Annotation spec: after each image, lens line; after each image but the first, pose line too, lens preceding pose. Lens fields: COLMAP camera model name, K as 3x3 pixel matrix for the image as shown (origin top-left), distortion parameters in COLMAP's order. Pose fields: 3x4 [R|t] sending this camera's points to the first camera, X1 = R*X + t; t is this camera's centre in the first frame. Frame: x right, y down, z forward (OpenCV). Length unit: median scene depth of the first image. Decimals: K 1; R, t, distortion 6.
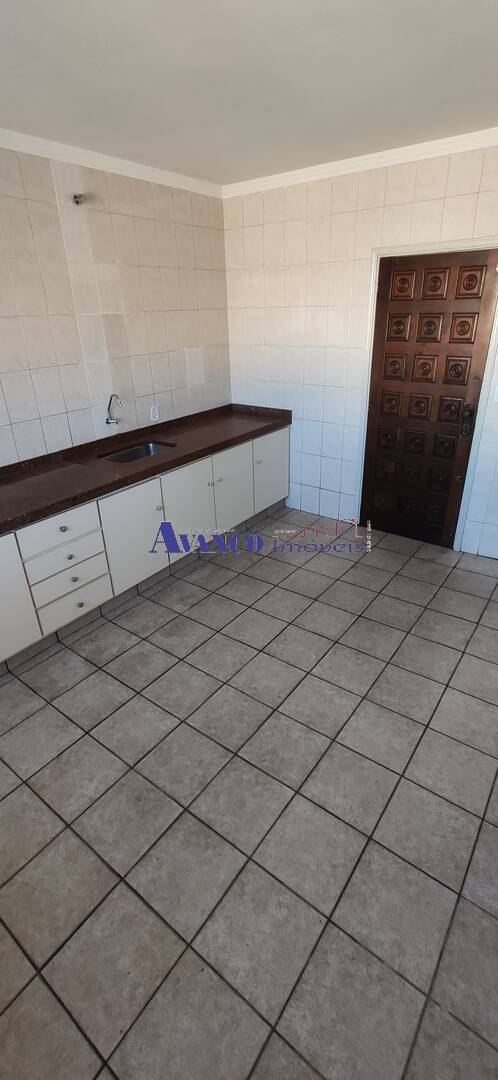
lens RADIAL K [[469.2, 0, 247.7], [0, 469.2, 540.1], [0, 0, 1]] dist [-0.039571, 0.022614]
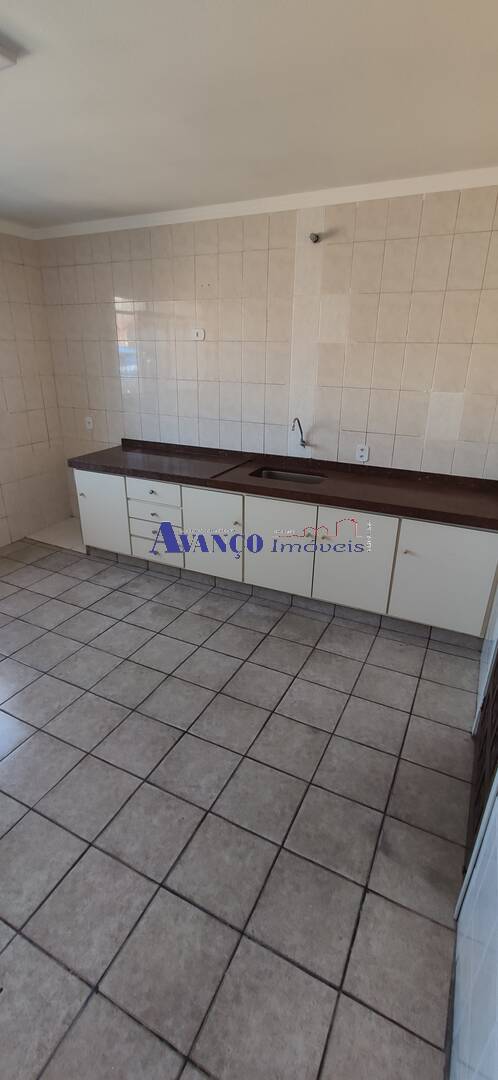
lens RADIAL K [[469.2, 0, 247.7], [0, 469.2, 540.1], [0, 0, 1]] dist [-0.039571, 0.022614]
pose [[0.177335, 0.396927, -0.900556, 0.815227], [-0.451946, 0.845711, 0.283757, -0.362432], [0.874241, 0.356683, 0.329364, 0.725884]]
